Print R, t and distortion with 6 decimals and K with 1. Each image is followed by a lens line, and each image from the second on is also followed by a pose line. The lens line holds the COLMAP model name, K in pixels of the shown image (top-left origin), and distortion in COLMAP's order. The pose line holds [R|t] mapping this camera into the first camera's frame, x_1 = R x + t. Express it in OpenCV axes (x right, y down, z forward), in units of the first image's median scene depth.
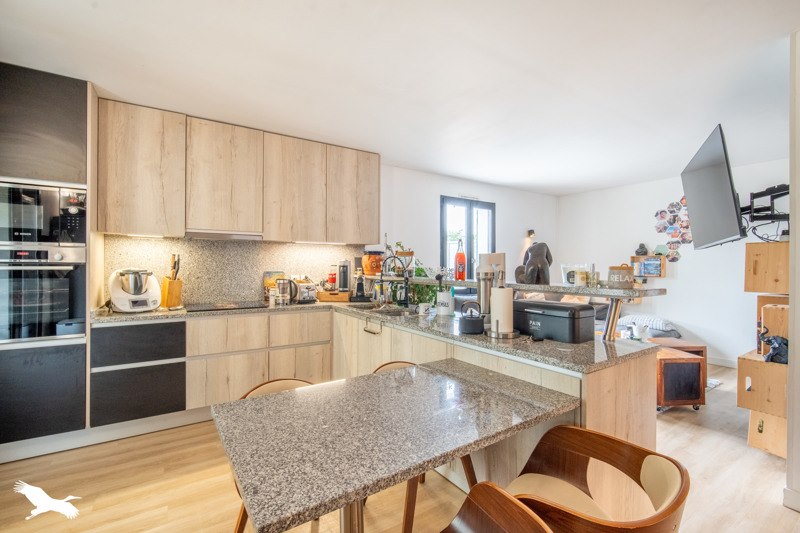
lens RADIAL K [[350.2, 0, 397.2], [0, 350.2, 265.8], [0, 0, 1]] dist [-0.004909, -0.000190]
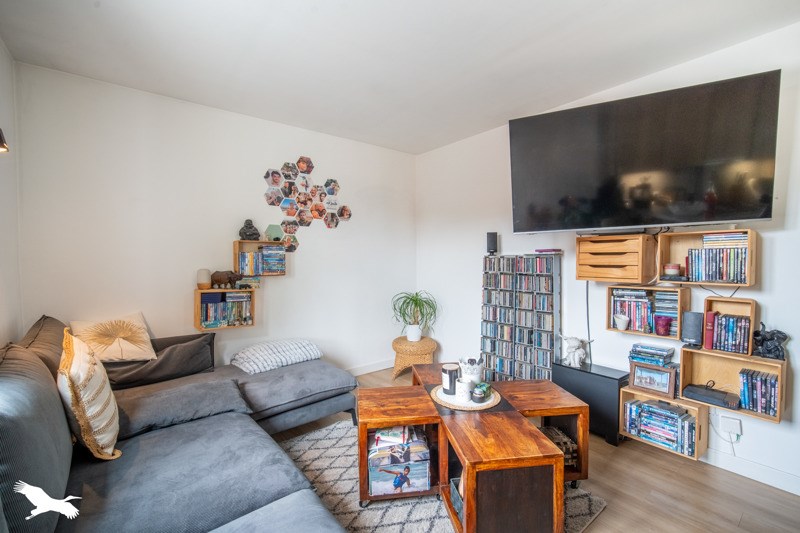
lens RADIAL K [[350.2, 0, 400.2], [0, 350.2, 264.8], [0, 0, 1]] dist [-0.004909, -0.000190]
pose [[-0.116586, -0.031056, 0.992695, 0.091179], [0.000929, 0.999507, 0.031378, -0.006759], [-0.993180, 0.004580, -0.116499, 0.833437]]
